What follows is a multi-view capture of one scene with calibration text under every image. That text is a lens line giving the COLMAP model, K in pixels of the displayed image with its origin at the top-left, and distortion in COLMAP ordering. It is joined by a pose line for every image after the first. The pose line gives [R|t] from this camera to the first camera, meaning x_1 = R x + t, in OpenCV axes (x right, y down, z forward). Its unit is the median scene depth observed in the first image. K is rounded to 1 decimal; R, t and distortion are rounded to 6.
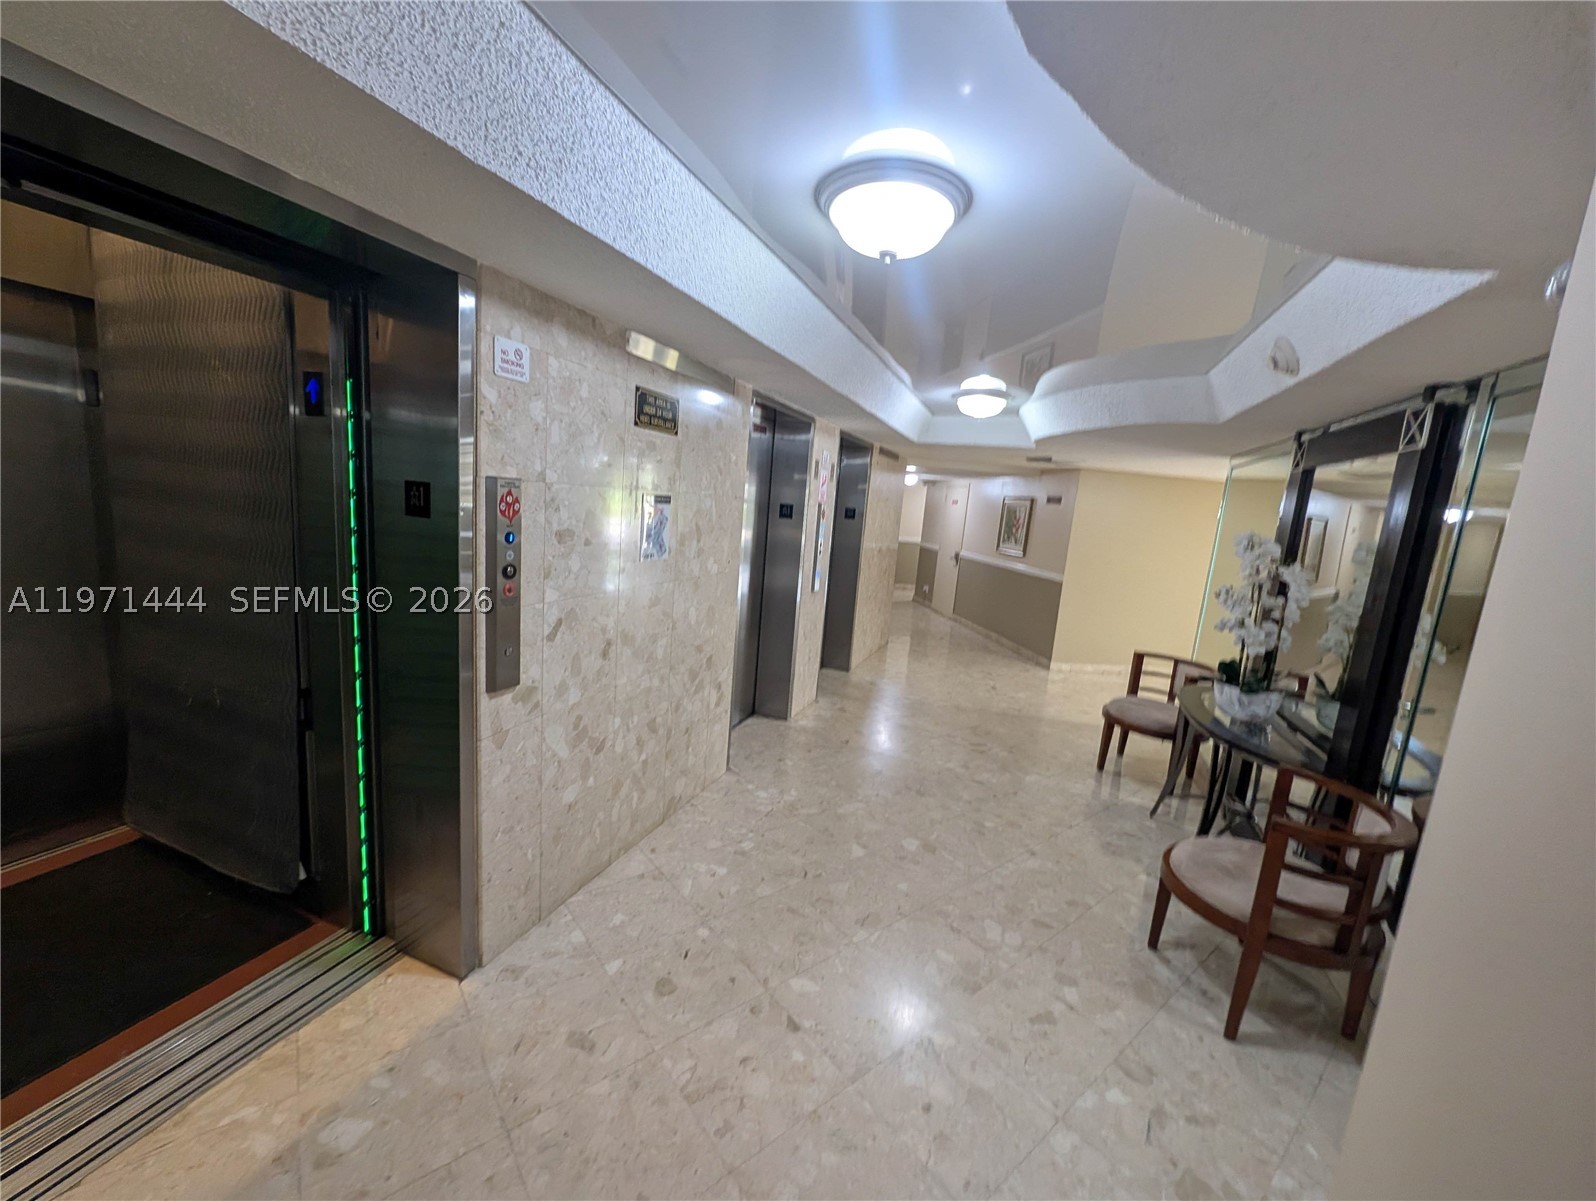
lens RADIAL K [[616.7, 0, 798.0], [0, 616.7, 600.5], [0, 0, 1]] dist [0.001595, 0.000366]
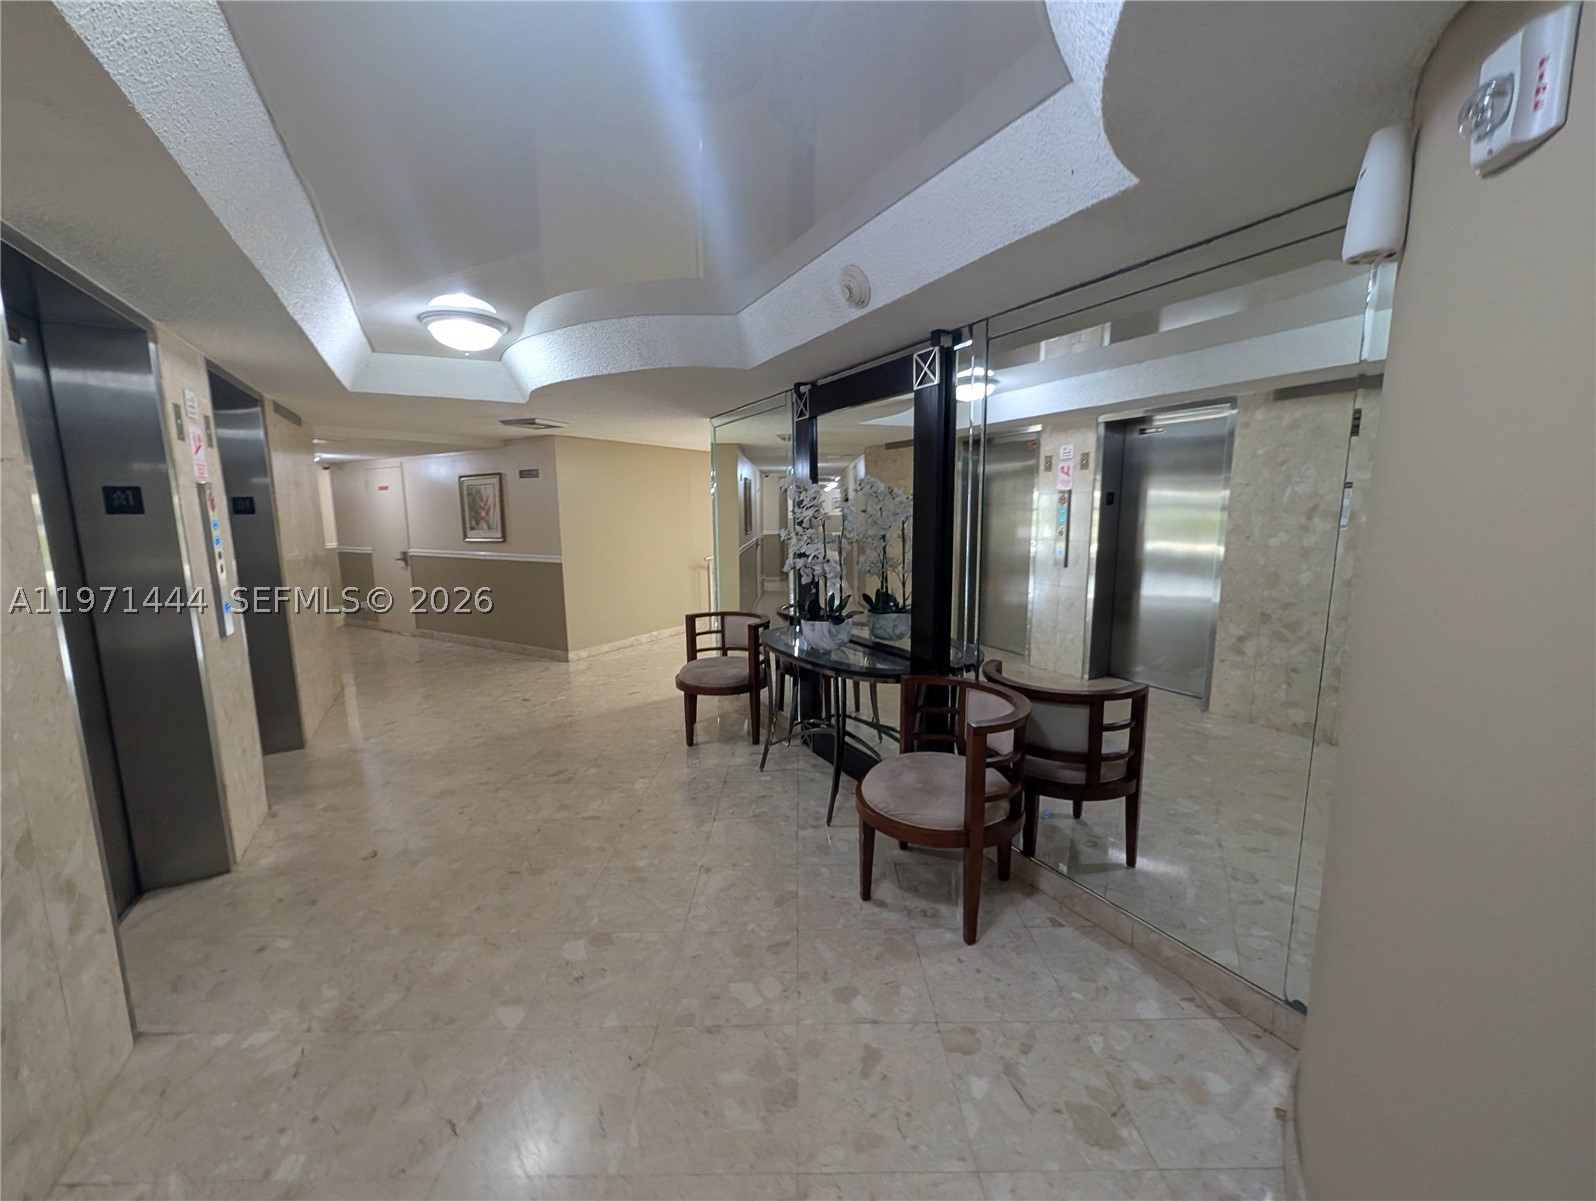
lens RADIAL K [[622.5, 0, 797.0], [0, 622.5, 598.7], [0, 0, 1]] dist [0.000240, 0.000371]
pose [[0.627866, -0.199687, 0.752270, -0.076427], [0.189839, 0.976627, 0.100797, -0.008272], [-0.754815, 0.079523, 0.651099, 0.238110]]
